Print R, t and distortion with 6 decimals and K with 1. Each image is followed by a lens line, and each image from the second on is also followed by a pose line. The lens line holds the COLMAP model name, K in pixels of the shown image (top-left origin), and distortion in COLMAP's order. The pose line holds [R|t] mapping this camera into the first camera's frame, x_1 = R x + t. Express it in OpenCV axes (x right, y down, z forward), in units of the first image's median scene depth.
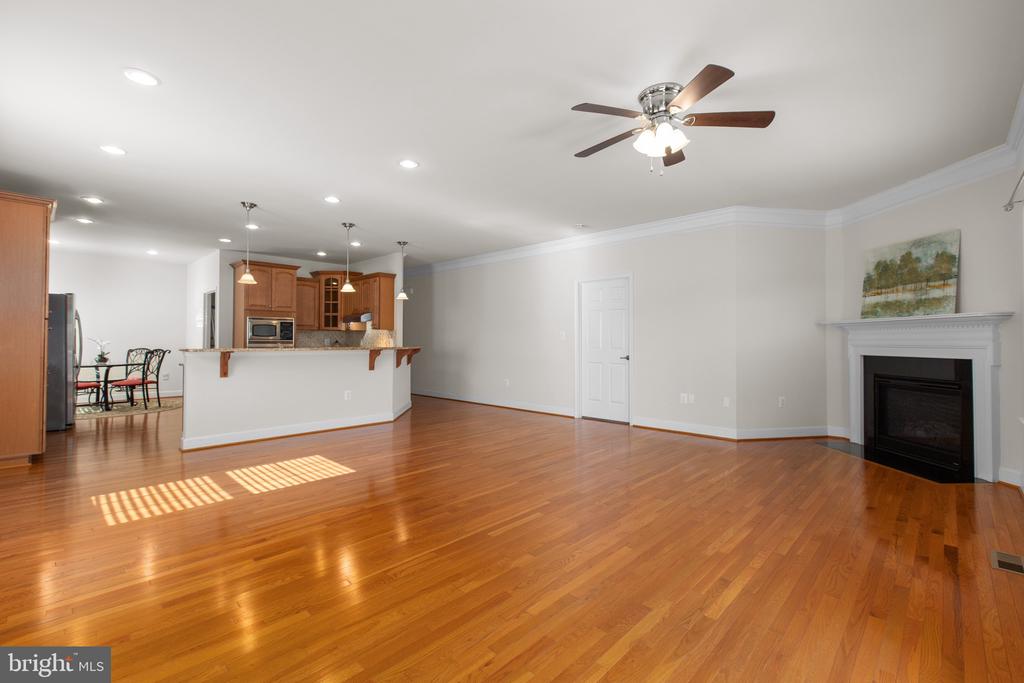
lens RADIAL K [[456.9, 0, 512.7], [0, 456.9, 333.9], [0, 0, 1]] dist [0.000441, 0.000060]
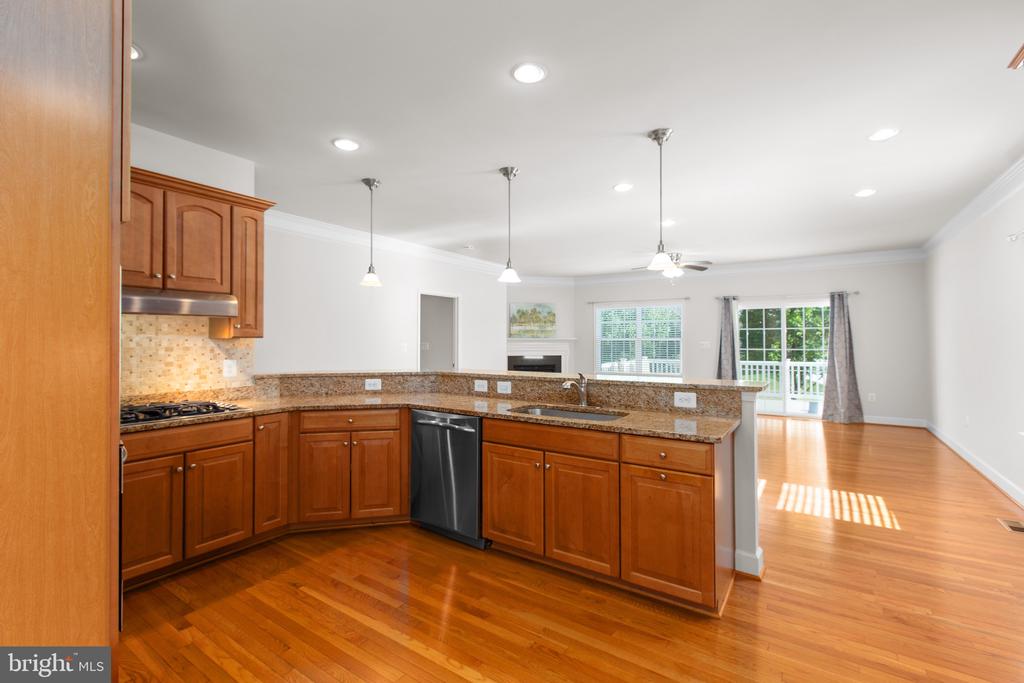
lens RADIAL K [[445.7, 0, 515.5], [0, 445.7, 337.3], [0, 0, 1]] dist [0.000777, 0.000111]
pose [[-0.165153, 0.006113, 0.986249, -1.349760], [-0.014410, 0.999859, -0.008611, -0.019581], [-0.986163, -0.015634, -0.165042, 1.559490]]
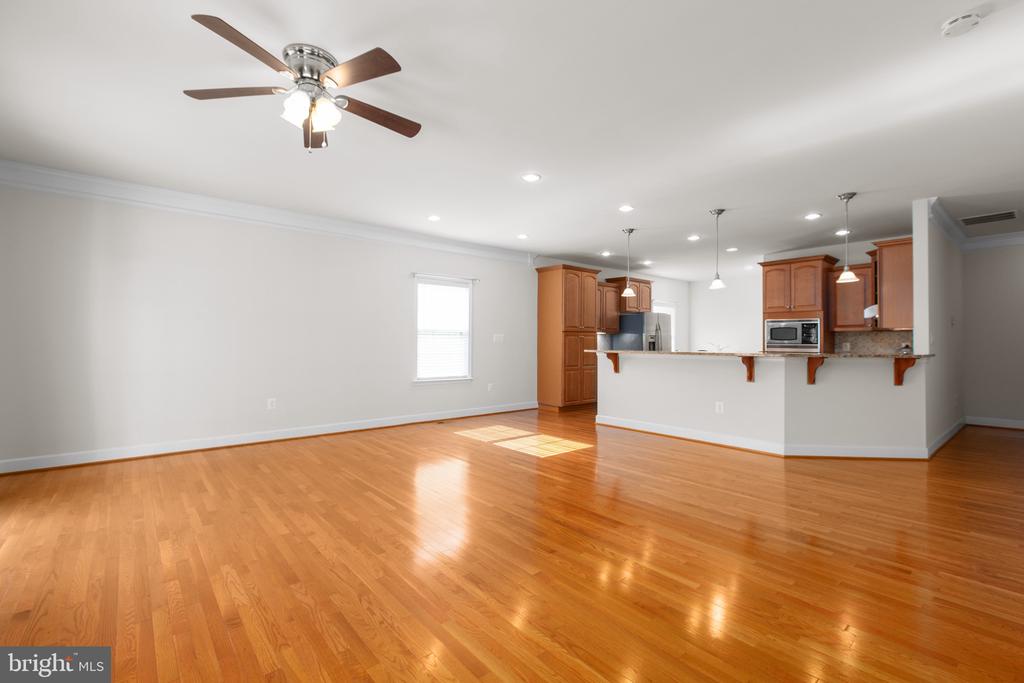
lens RADIAL K [[456.9, 0, 512.7], [0, 456.9, 333.9], [0, 0, 1]] dist [0.000441, 0.000060]
pose [[-0.110454, -0.021228, -0.993654, 0.781583], [0.010465, 0.999692, -0.022520, 0.014715], [0.993826, -0.012886, -0.110198, 1.012271]]
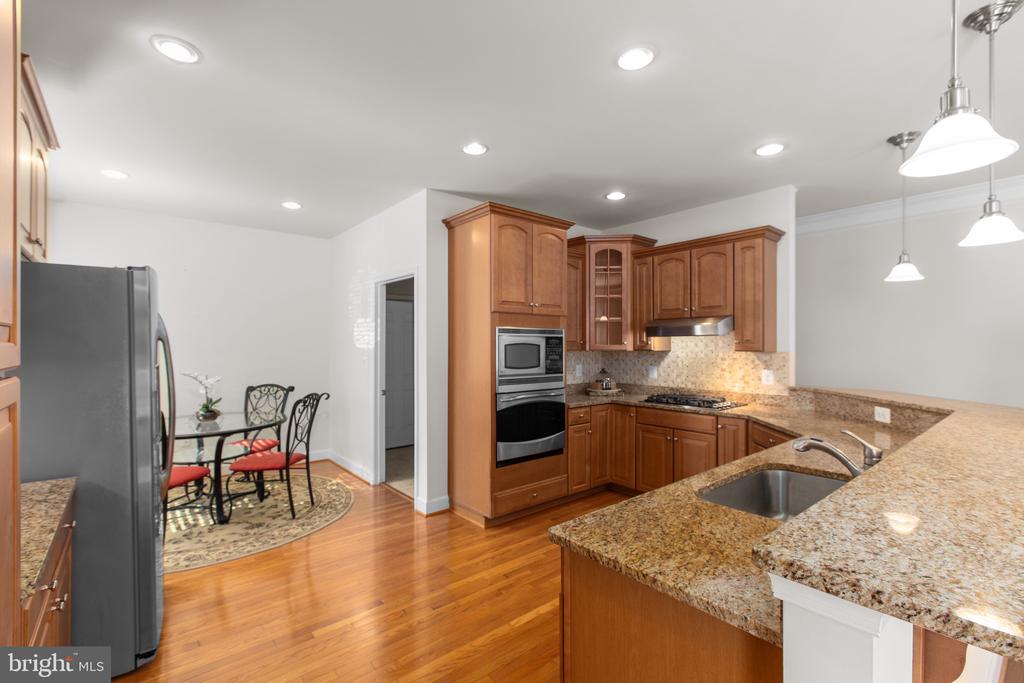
lens RADIAL K [[458.9, 0, 508.8], [0, 458.9, 343.1], [0, 0, 1]] dist [0.001025, 0.000060]
pose [[0.992804, -0.005244, -0.119637, -0.906967], [0.006817, 0.999896, 0.012745, -0.048412], [0.119558, -0.013468, 0.992736, 0.958110]]
